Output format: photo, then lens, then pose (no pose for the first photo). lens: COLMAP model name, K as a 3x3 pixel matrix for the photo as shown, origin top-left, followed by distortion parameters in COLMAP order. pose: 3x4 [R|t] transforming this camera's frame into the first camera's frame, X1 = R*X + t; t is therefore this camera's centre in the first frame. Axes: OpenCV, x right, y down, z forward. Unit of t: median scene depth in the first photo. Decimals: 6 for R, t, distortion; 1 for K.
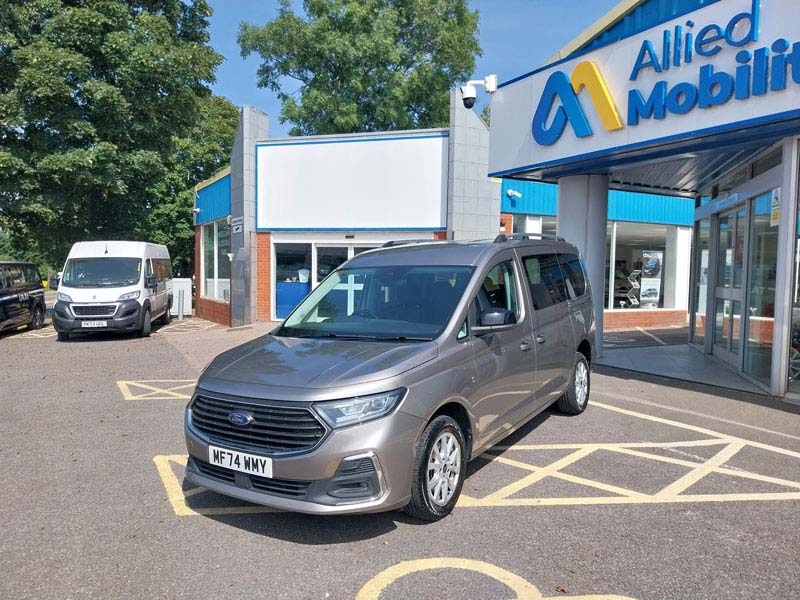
lens RADIAL K [[603.0, 0, 386.2], [0, 603.0, 305.7], [0, 0, 1]] dist [0.017542, -0.034651]
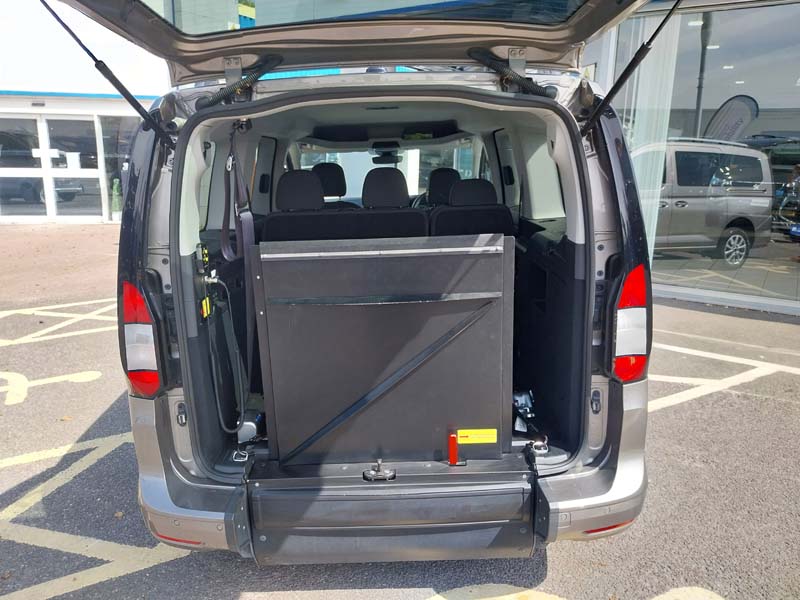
lens RADIAL K [[603.0, 0, 391.5], [0, 603.0, 310.0], [0, 0, 1]] dist [0.017542, -0.034651]
pose [[0.881032, -0.112333, 0.459525, -0.086636], [0.020792, 0.979654, 0.199616, -0.010461], [-0.472599, -0.166314, 0.865442, 0.192196]]
